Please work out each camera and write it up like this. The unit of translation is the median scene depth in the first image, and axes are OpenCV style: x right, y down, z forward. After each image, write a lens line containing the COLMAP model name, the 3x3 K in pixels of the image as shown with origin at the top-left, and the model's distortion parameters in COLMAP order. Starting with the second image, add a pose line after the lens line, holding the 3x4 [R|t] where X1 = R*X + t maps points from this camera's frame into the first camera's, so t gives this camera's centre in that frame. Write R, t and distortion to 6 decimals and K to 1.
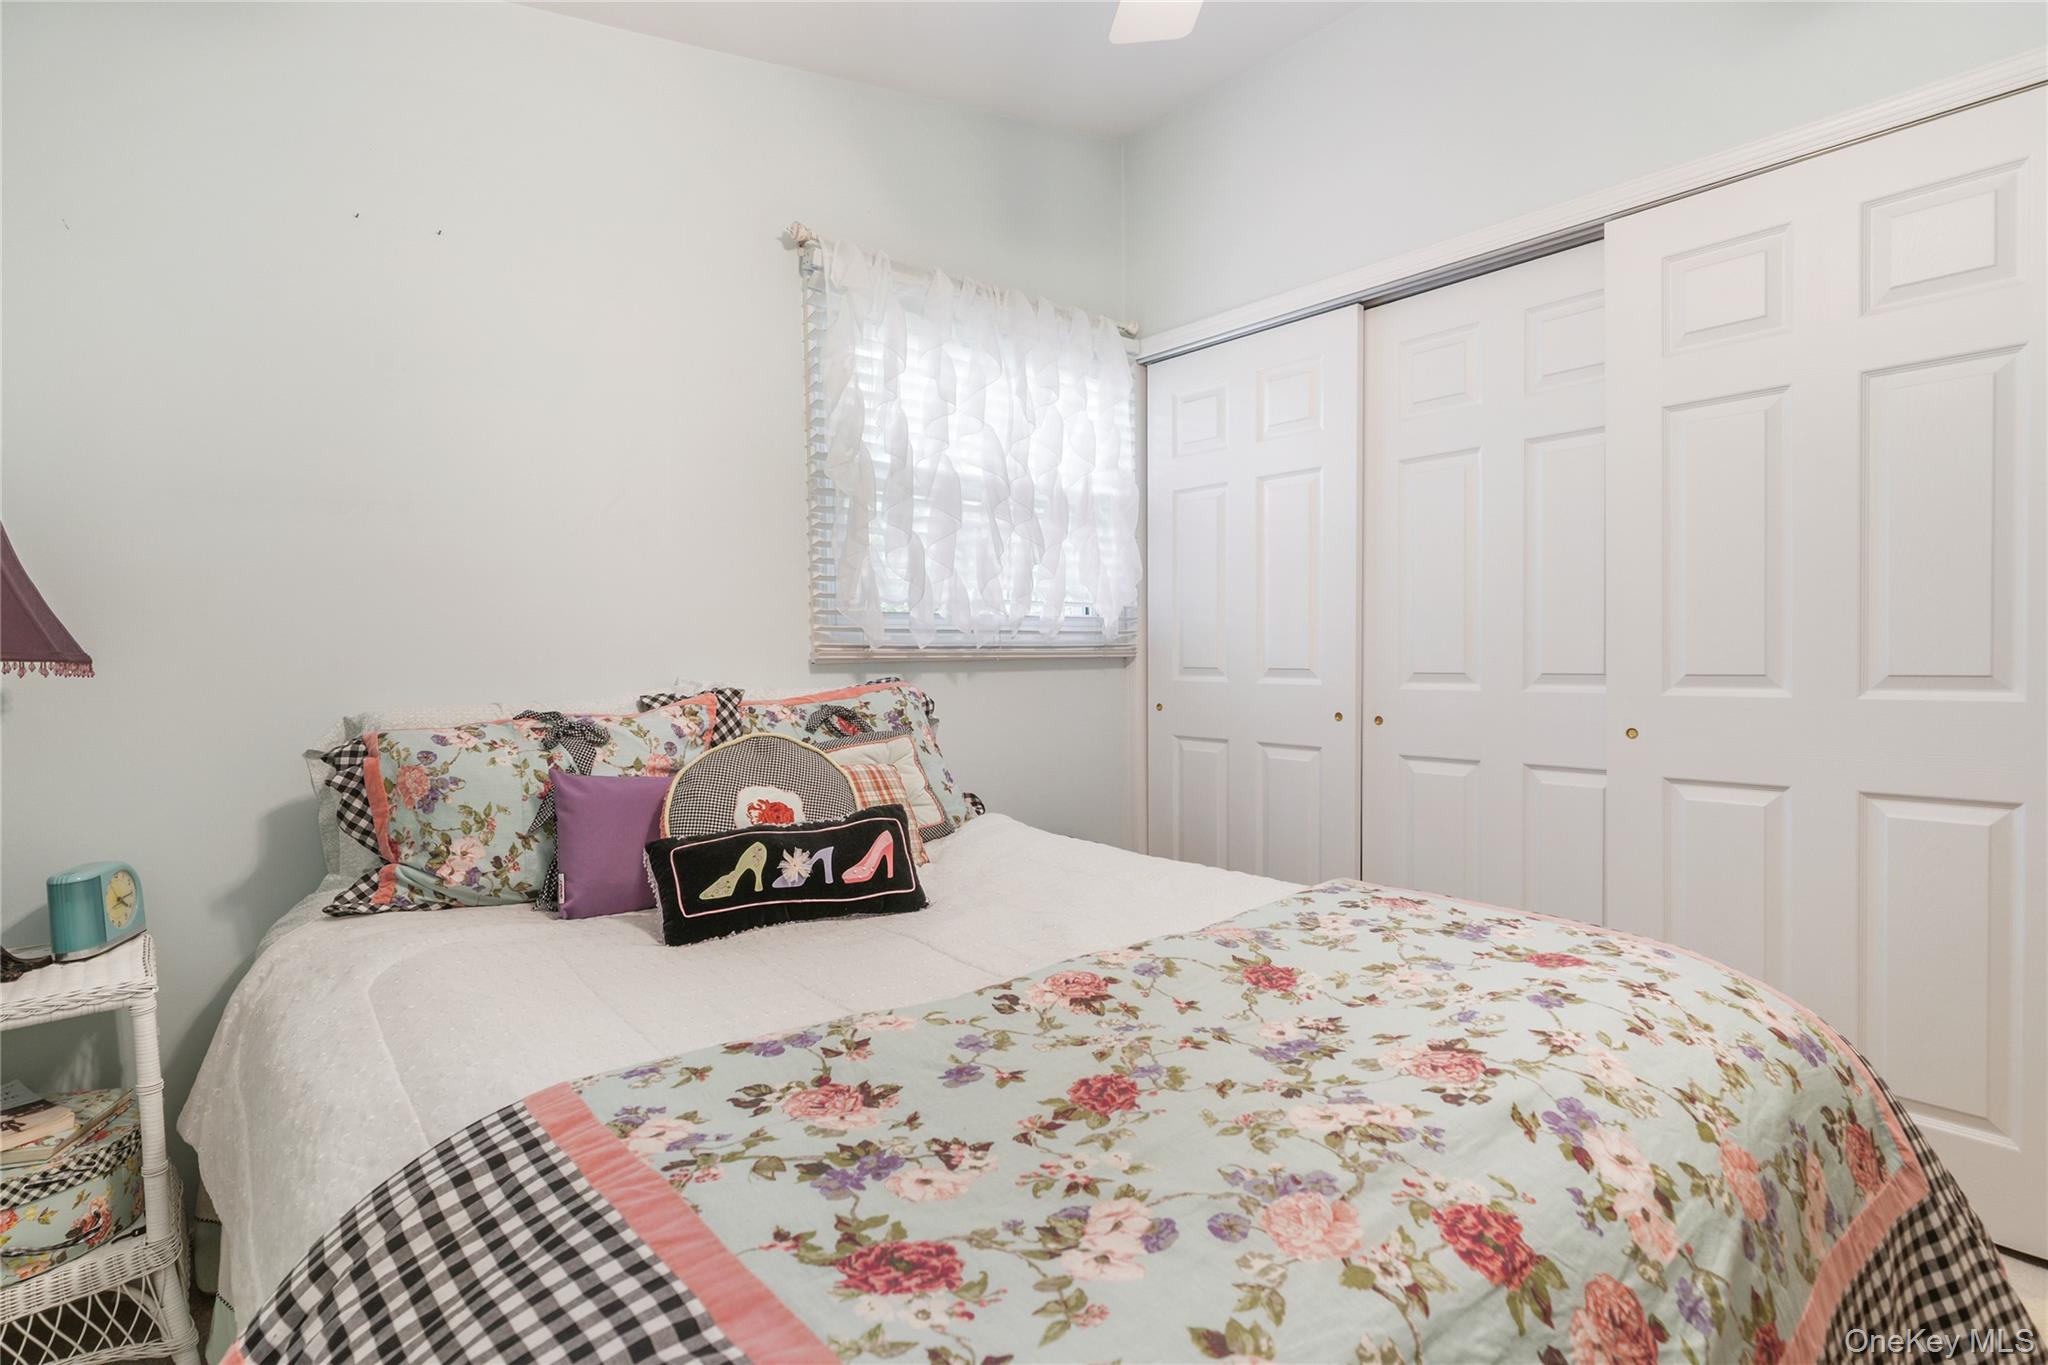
lens RADIAL K [[1033.7, 0, 979.0], [0, 1033.7, 667.3], [0, 0, 1]] dist [-0.001632, 0.000282]
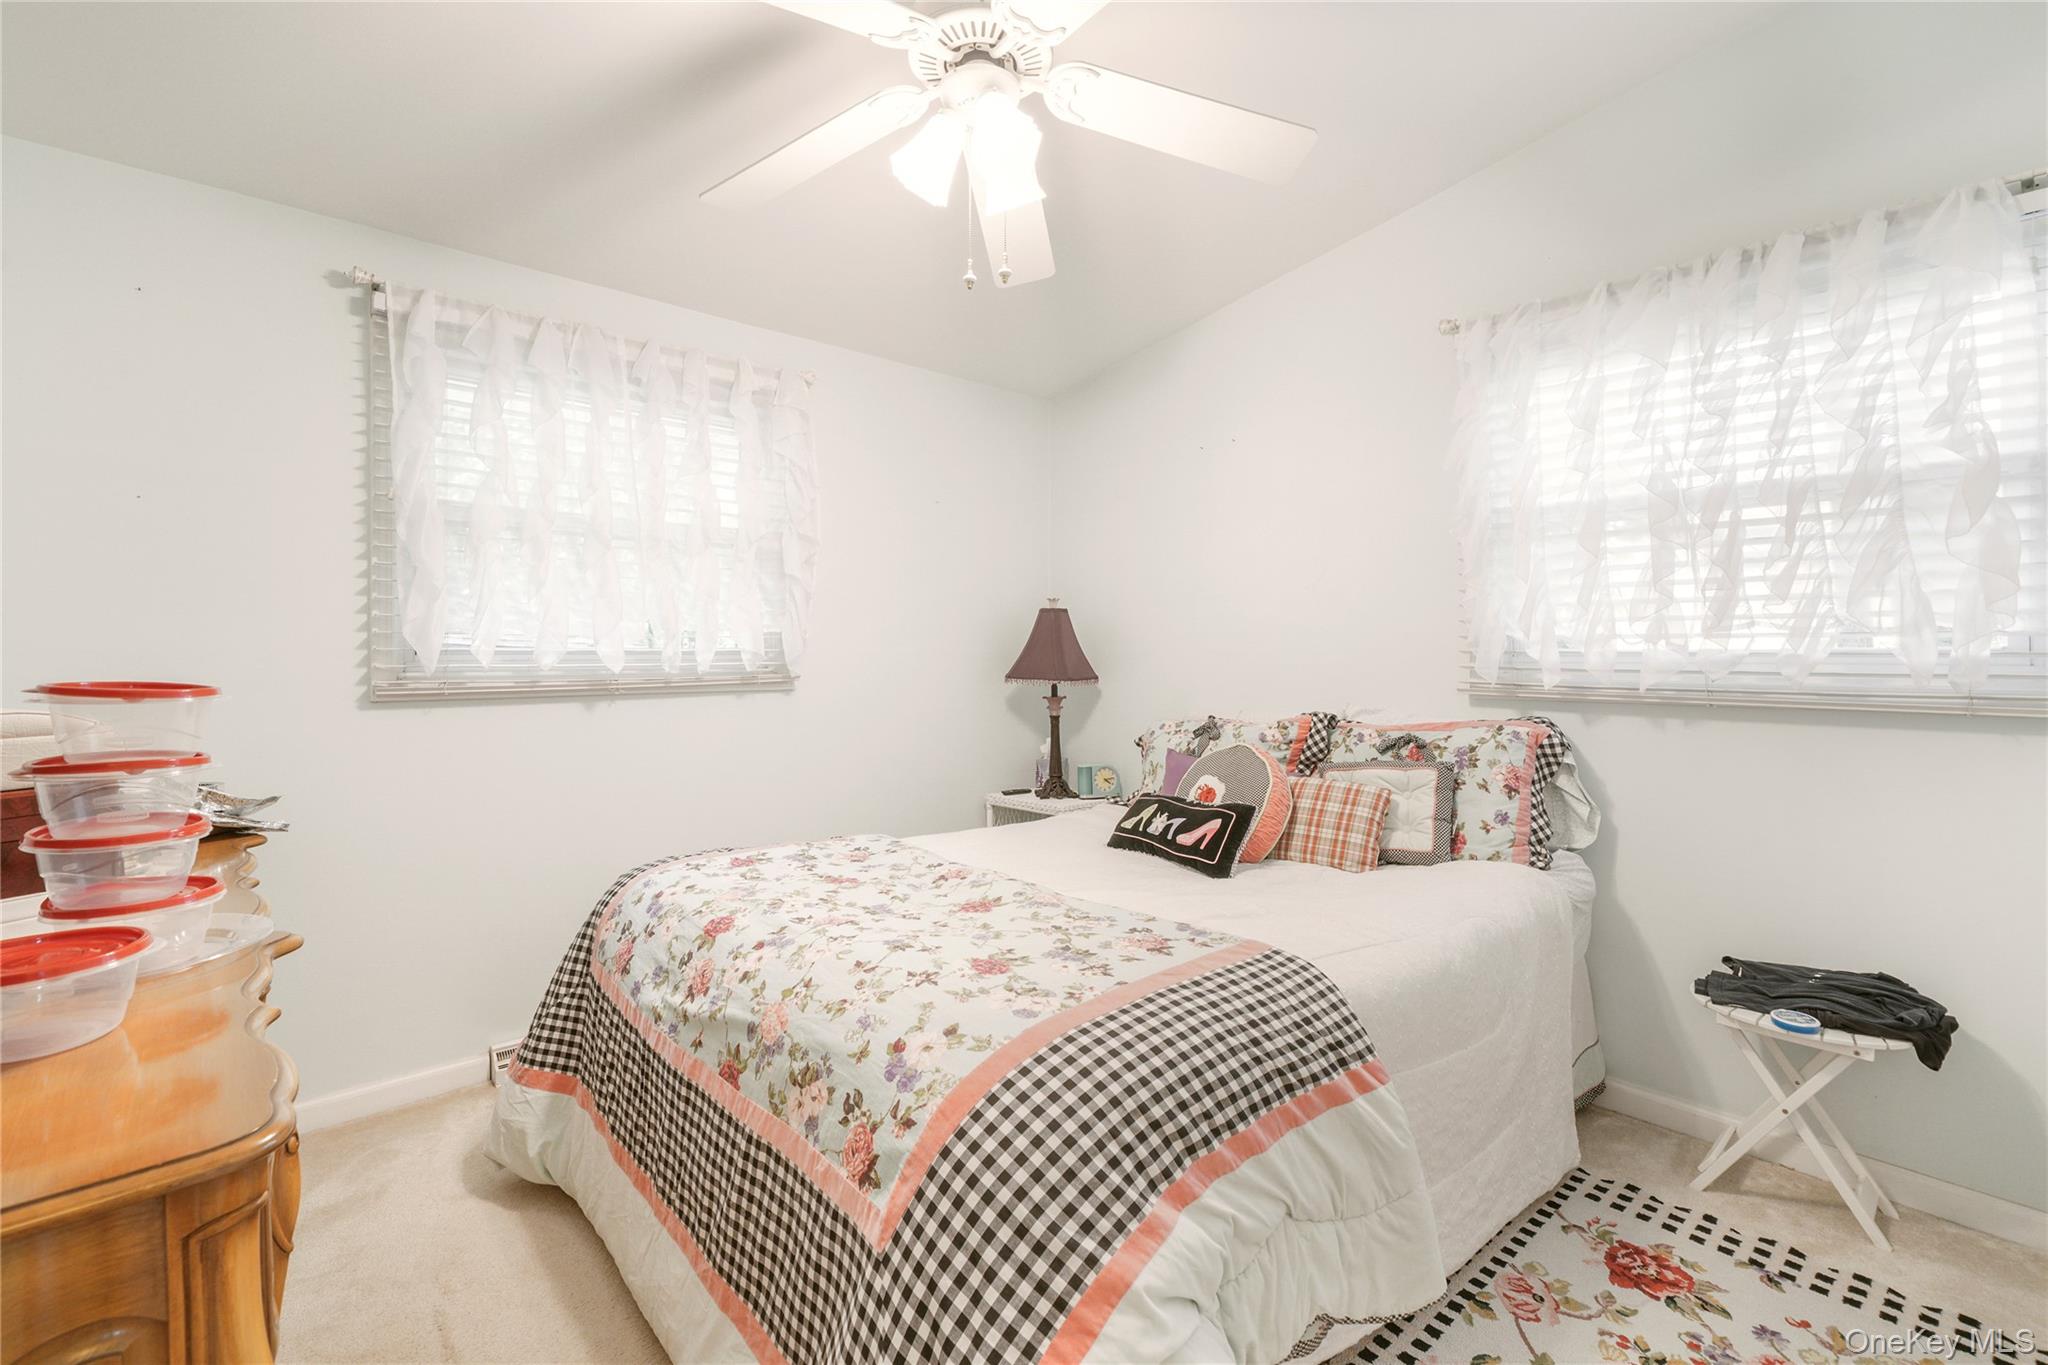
lens RADIAL K [[941.0, 0, 1016.8], [0, 941.0, 650.8], [0, 0, 1]] dist [0.002036, 0.000366]
pose [[-0.000526, 0.009523, -0.999955, 1.602026], [-0.011504, 0.999888, 0.009529, -0.109241], [0.999934, 0.011508, -0.000416, 0.960266]]
